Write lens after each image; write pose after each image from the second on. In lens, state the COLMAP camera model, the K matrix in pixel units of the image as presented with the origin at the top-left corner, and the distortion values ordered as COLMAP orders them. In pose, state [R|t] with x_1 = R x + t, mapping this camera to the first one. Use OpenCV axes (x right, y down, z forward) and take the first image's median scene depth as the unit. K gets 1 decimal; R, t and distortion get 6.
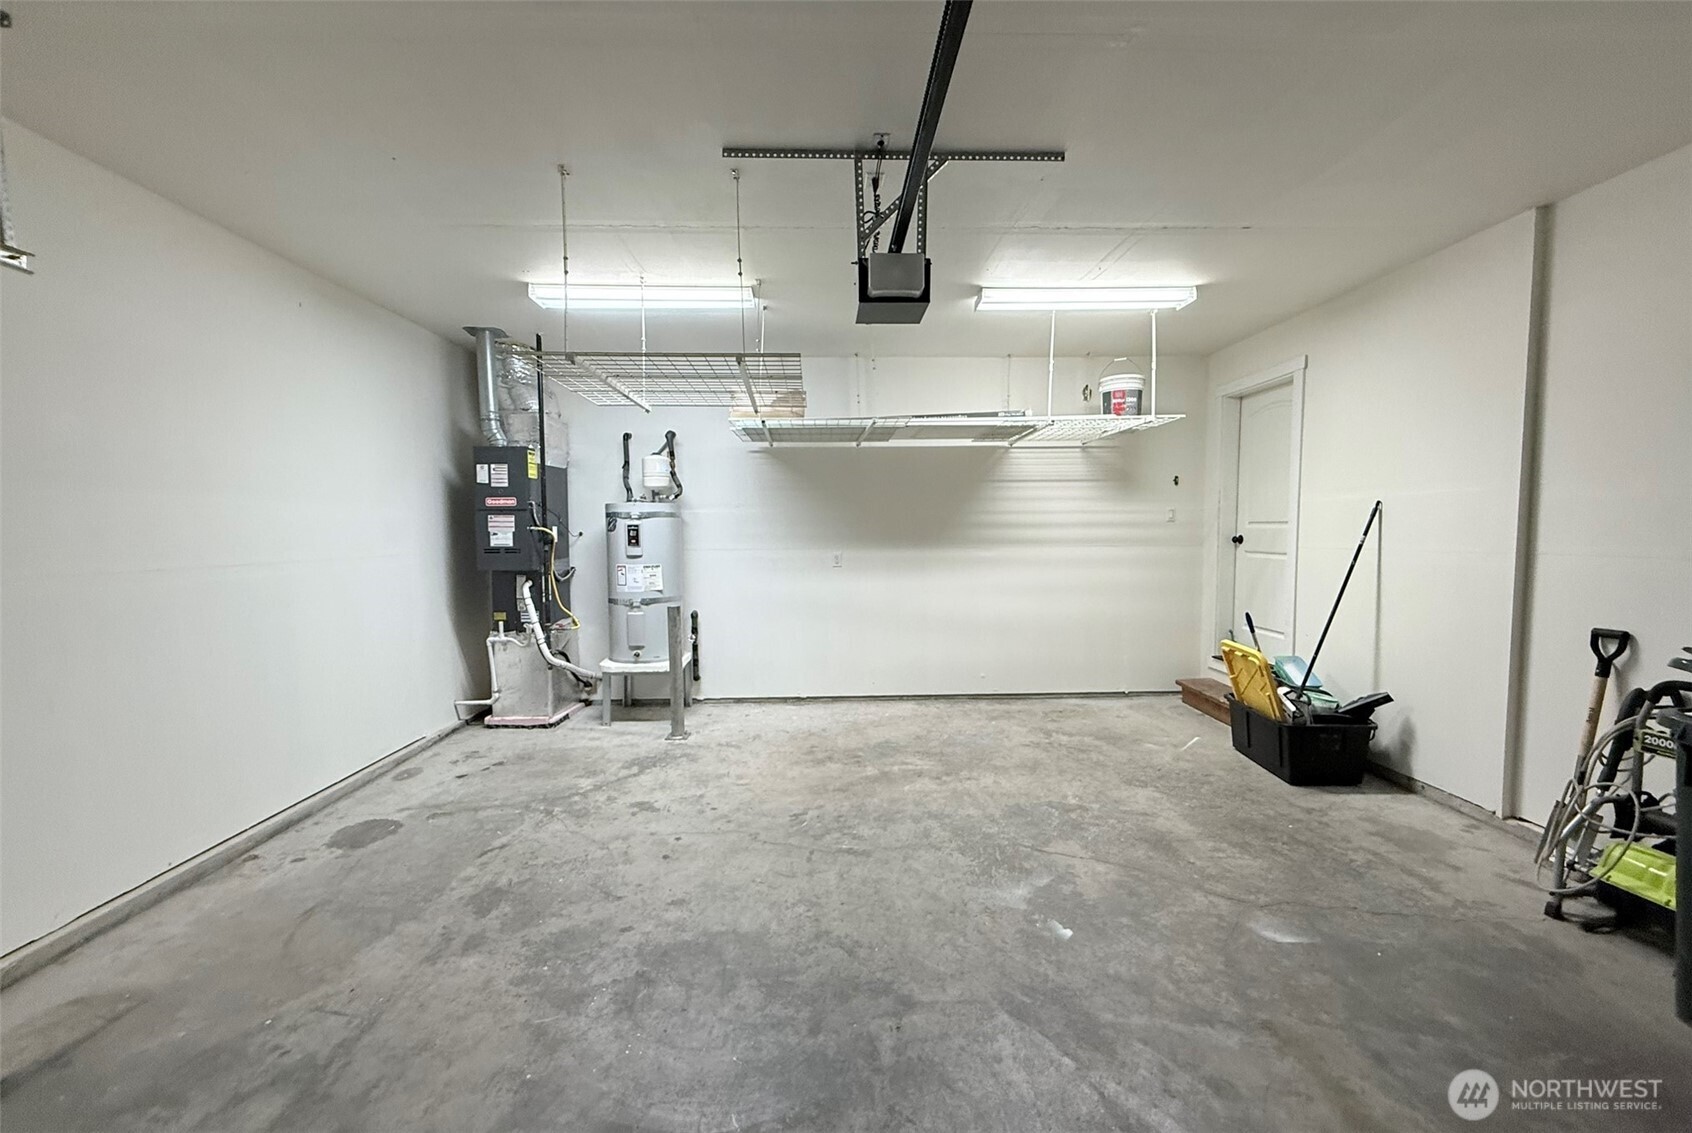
lens RADIAL K [[679.8, 0, 844.4], [0, 679.8, 569.8], [0, 0, 1]] dist [0.000825, 0.000050]
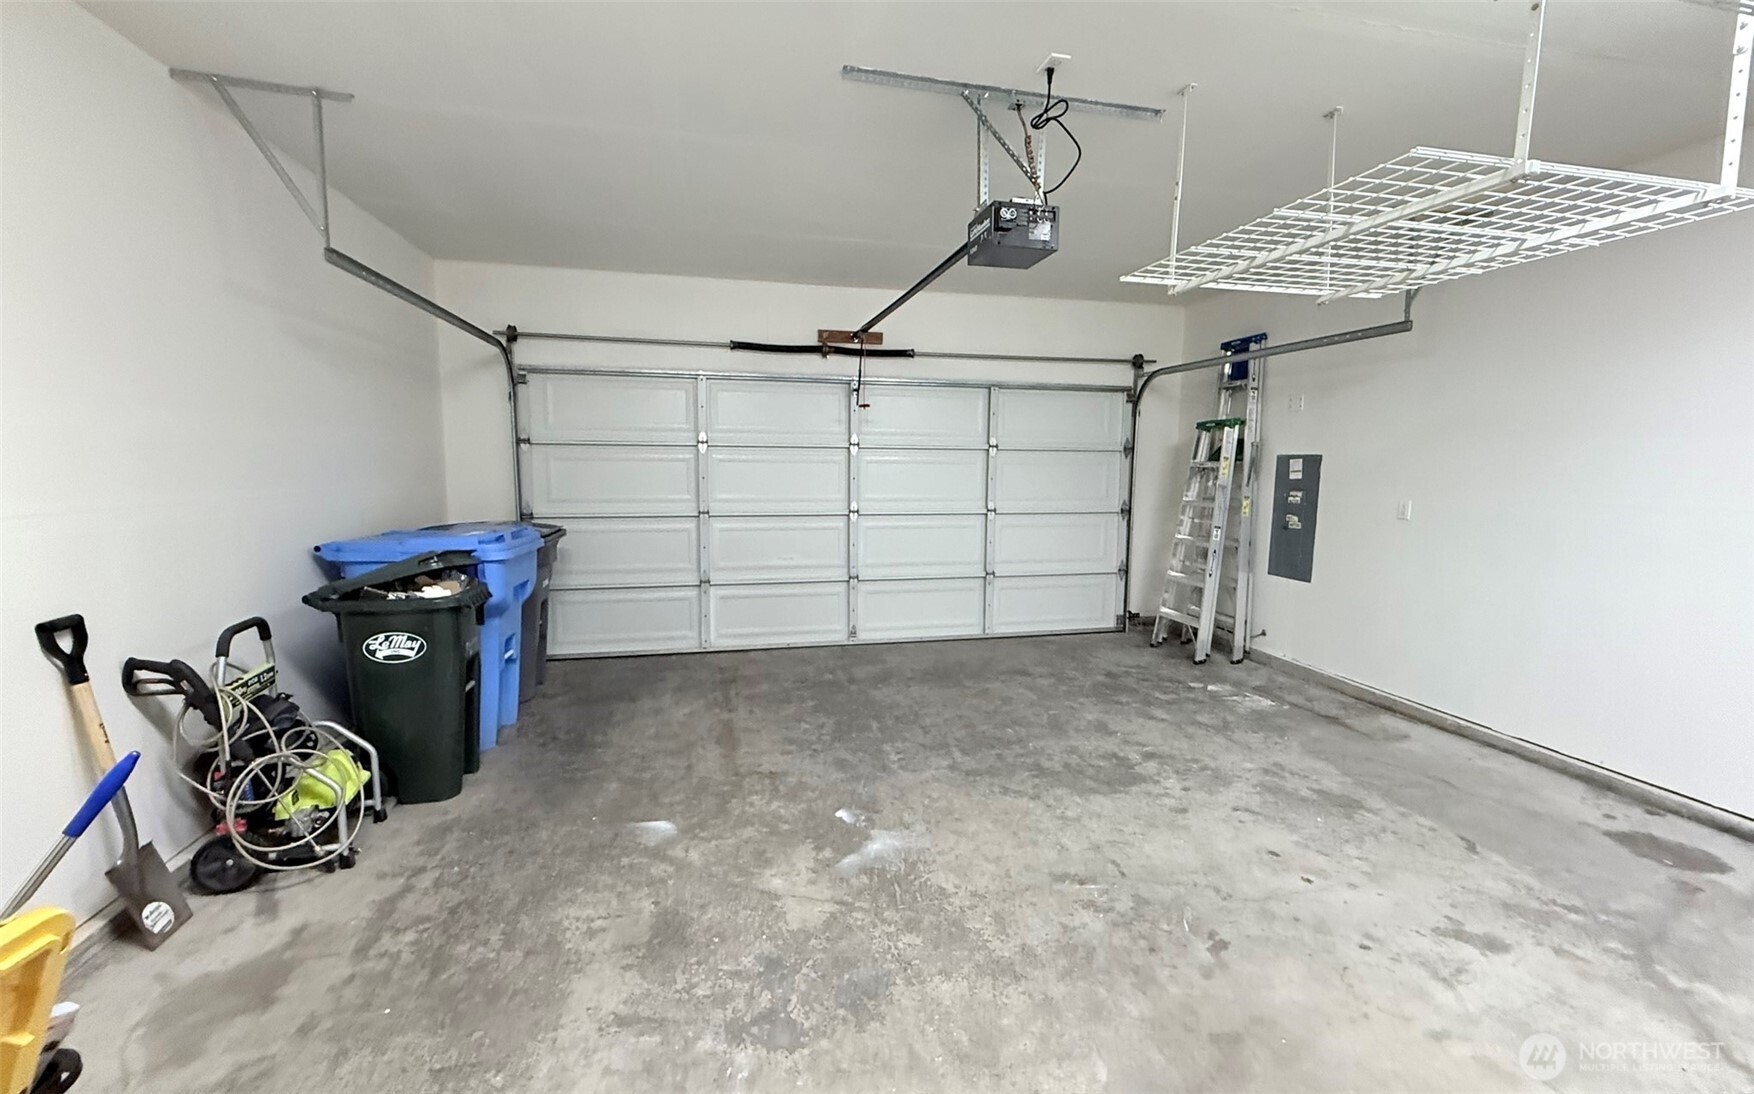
lens RADIAL K [[723.4, 0, 876.8], [0, 723.4, 544.0], [0, 0, 1]] dist [0.000292, 0.000108]
pose [[-0.980854, 0.023012, -0.193380, 0.414178], [-0.011380, 0.984525, 0.174877, -0.122846], [0.194412, 0.173729, -0.965413, 1.784360]]
